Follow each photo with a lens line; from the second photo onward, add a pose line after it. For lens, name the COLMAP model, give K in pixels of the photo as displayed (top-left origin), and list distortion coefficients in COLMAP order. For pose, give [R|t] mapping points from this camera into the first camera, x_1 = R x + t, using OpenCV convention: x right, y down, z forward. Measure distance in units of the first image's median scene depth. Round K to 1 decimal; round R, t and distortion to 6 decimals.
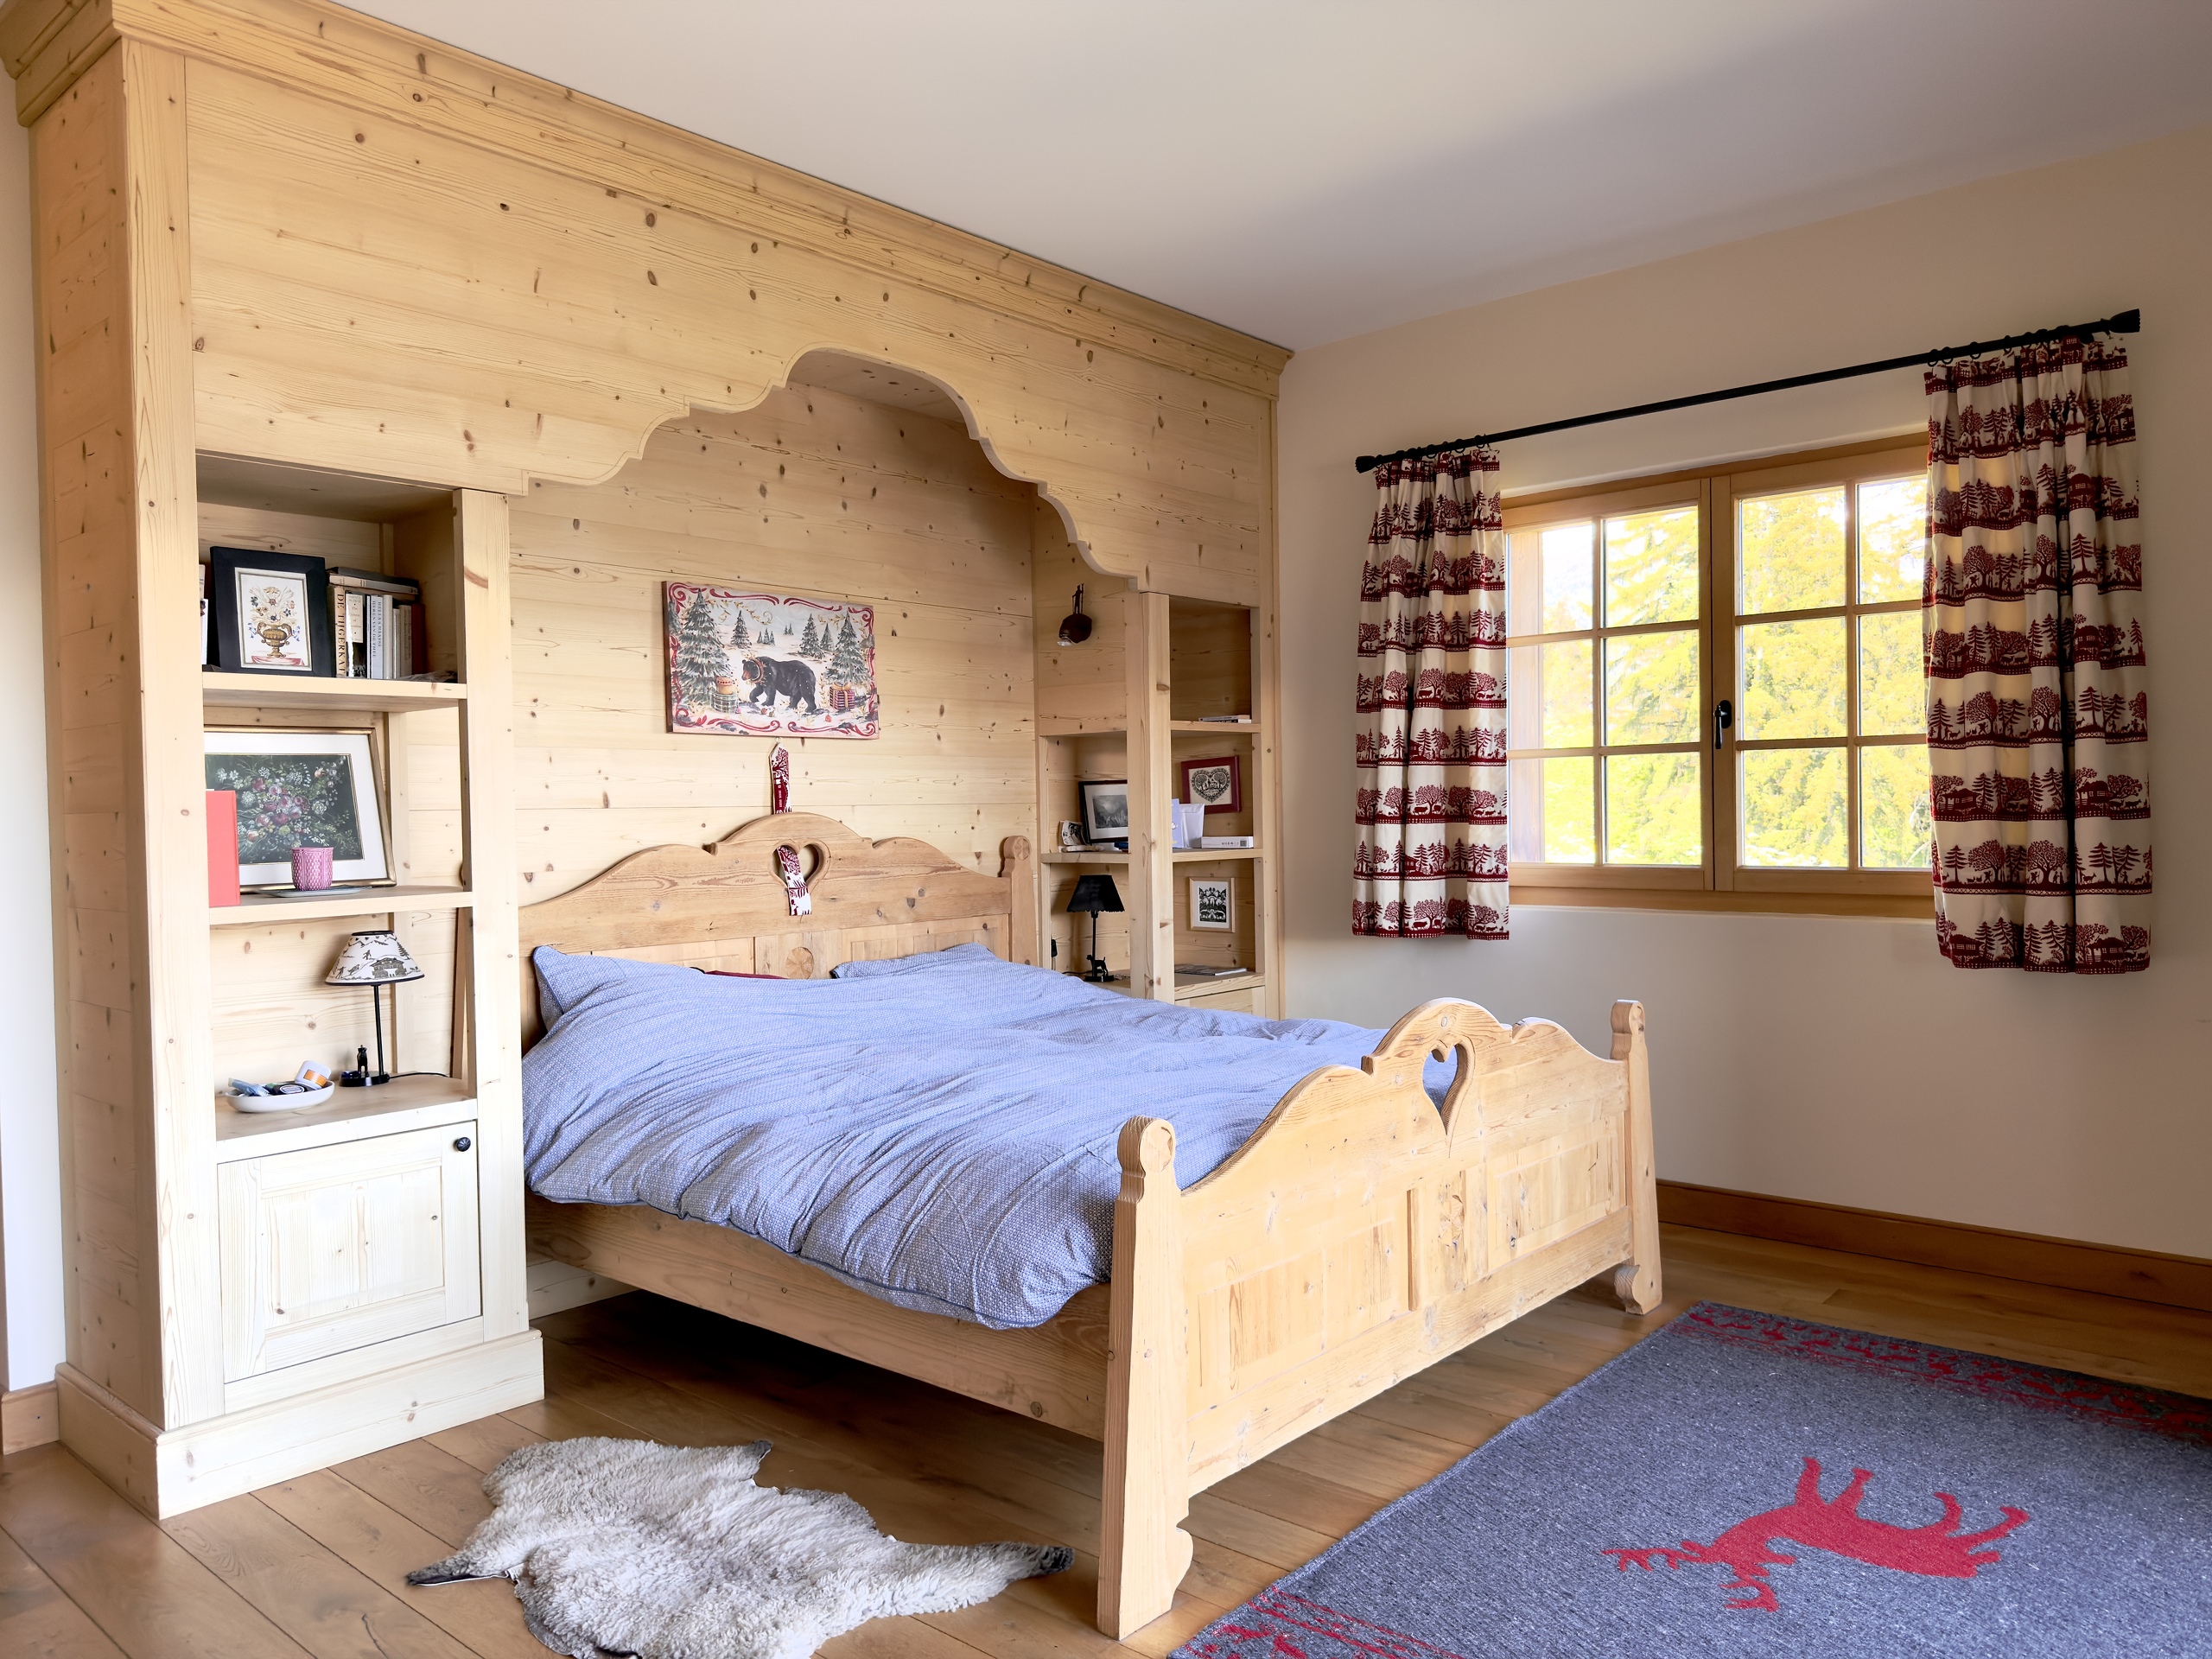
lens RADIAL K [[1554.0, 0, 1104.6], [0, 1554.0, 840.2], [0, 0, 1]] dist [0.127121, -0.219491]
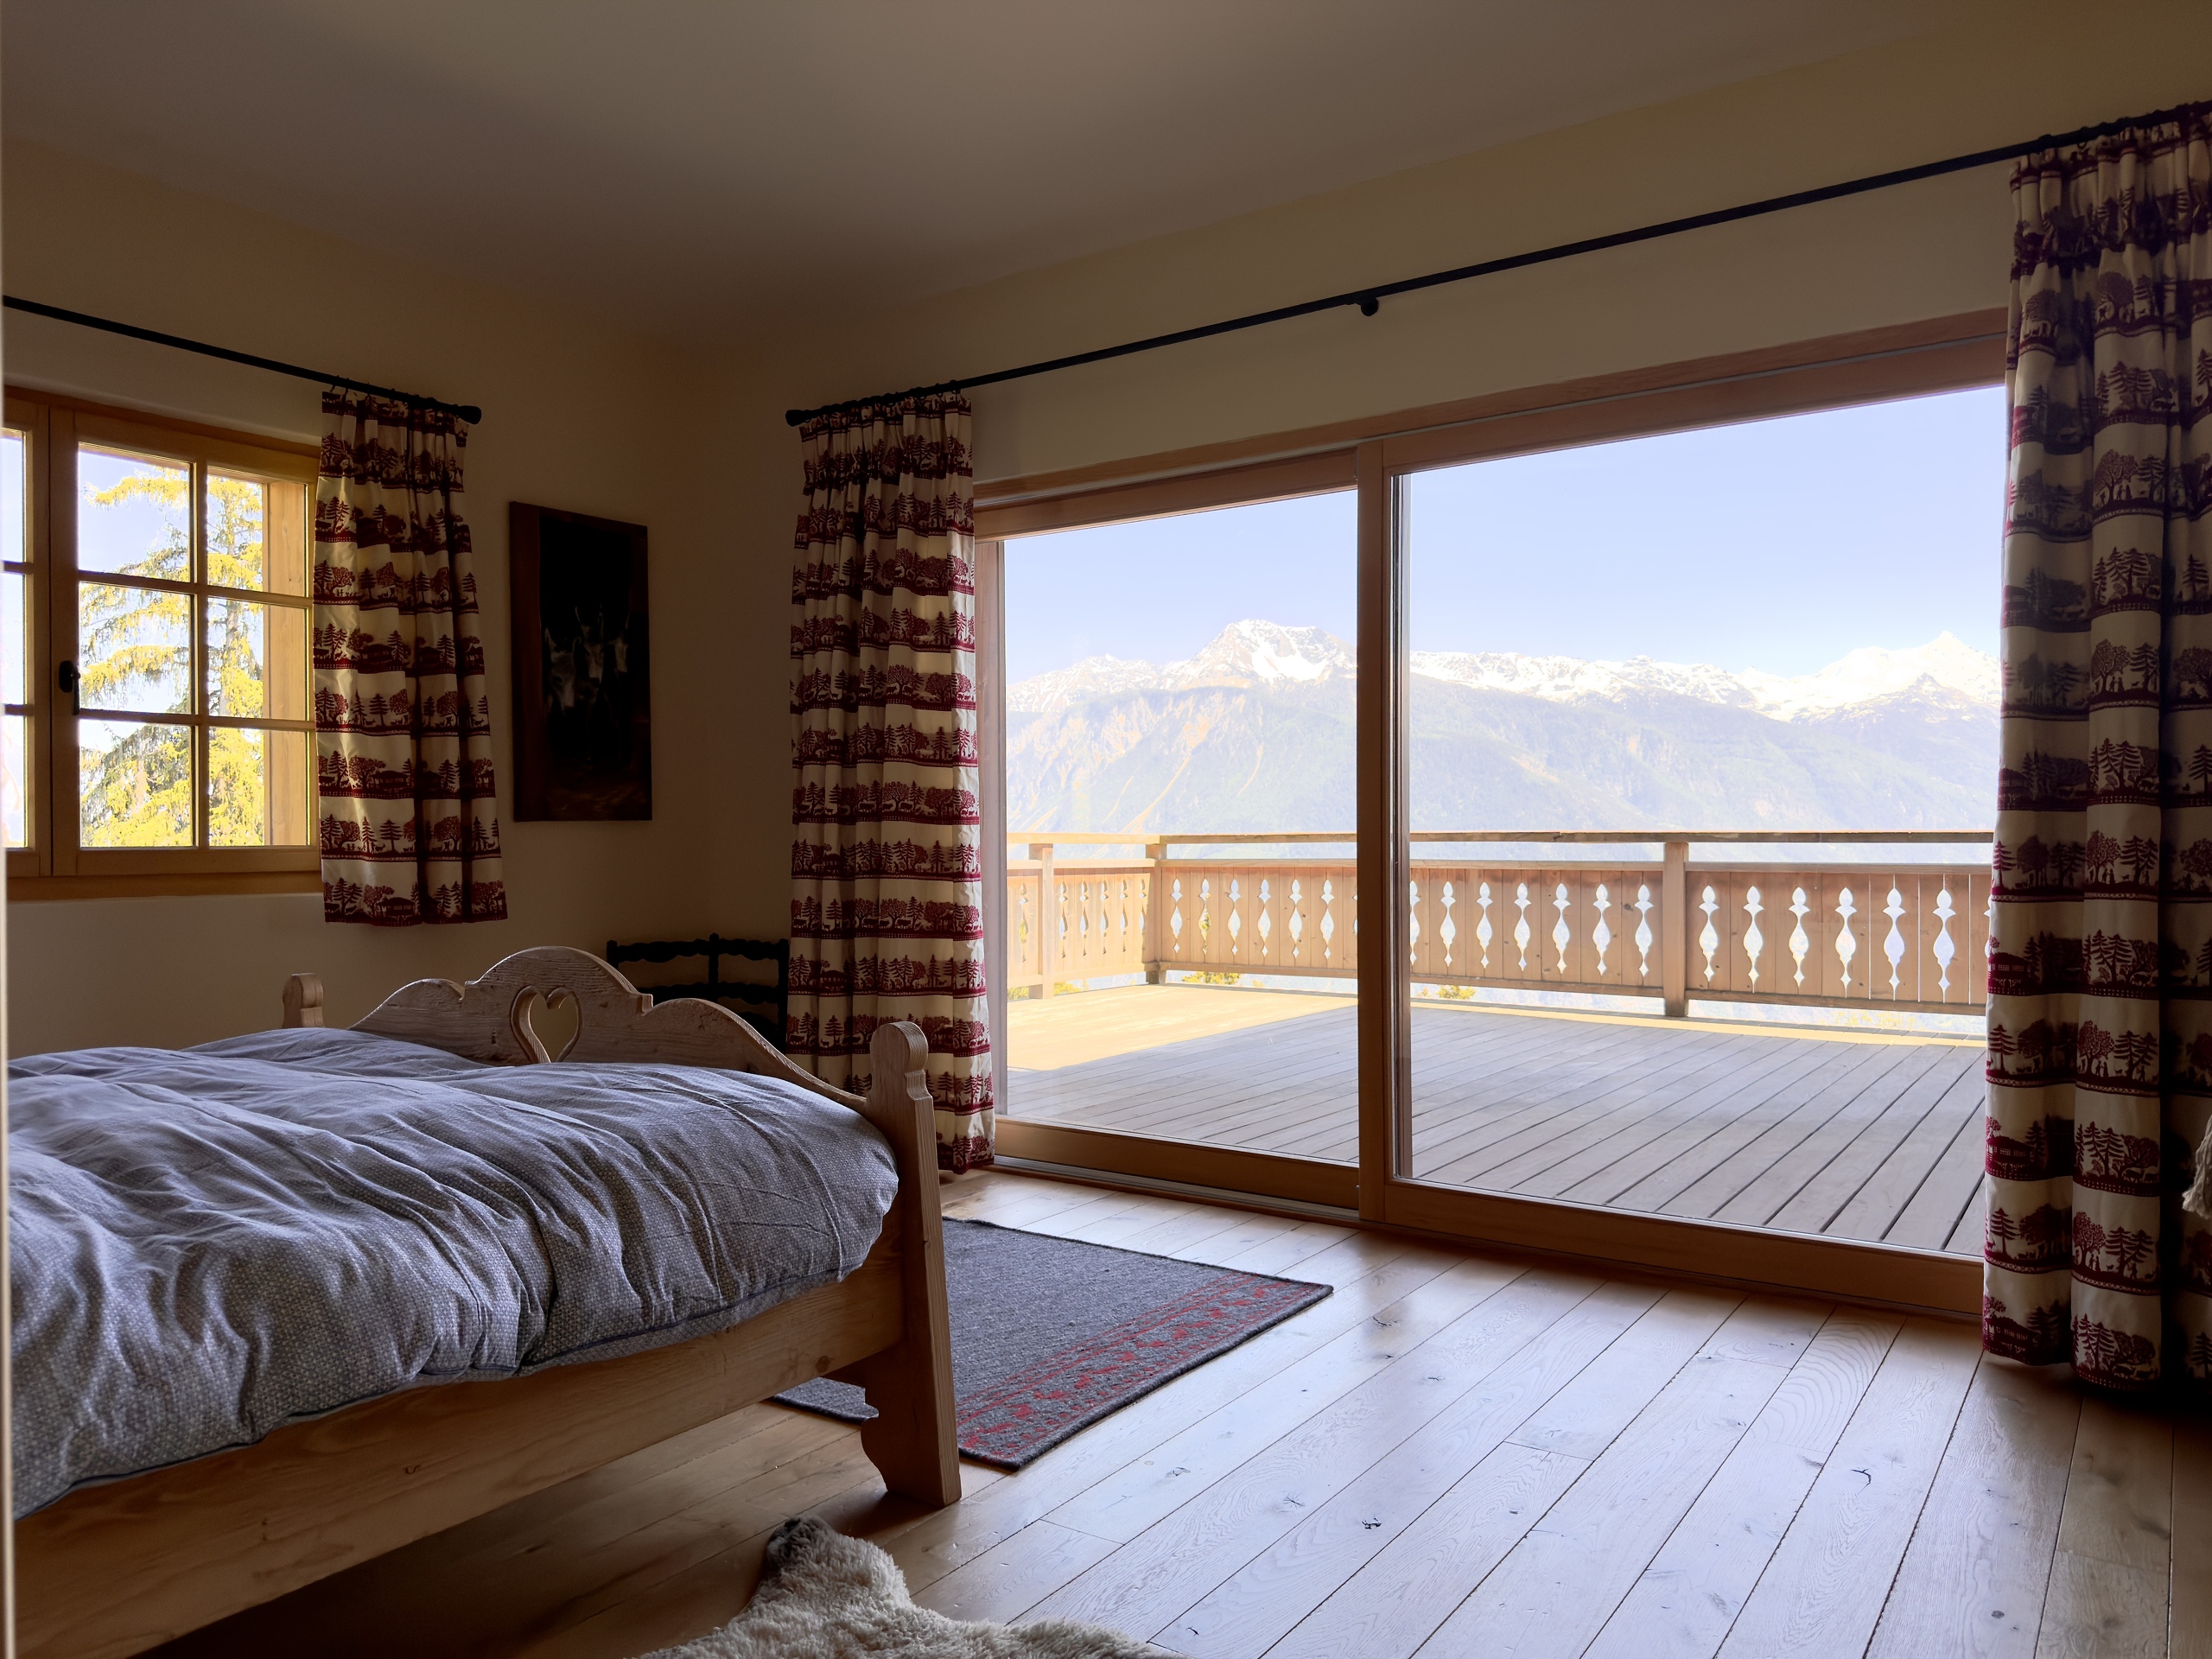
lens RADIAL K [[1542.2, 0, 1116.3], [0, 1542.2, 834.0], [0, 0, 1]] dist [0.132368, -0.206765]
pose [[-0.119001, 0.014513, 0.992788, -0.644588], [0.026183, 0.999591, -0.011474, 0.039746], [-0.992549, 0.024629, -0.119332, 0.603660]]
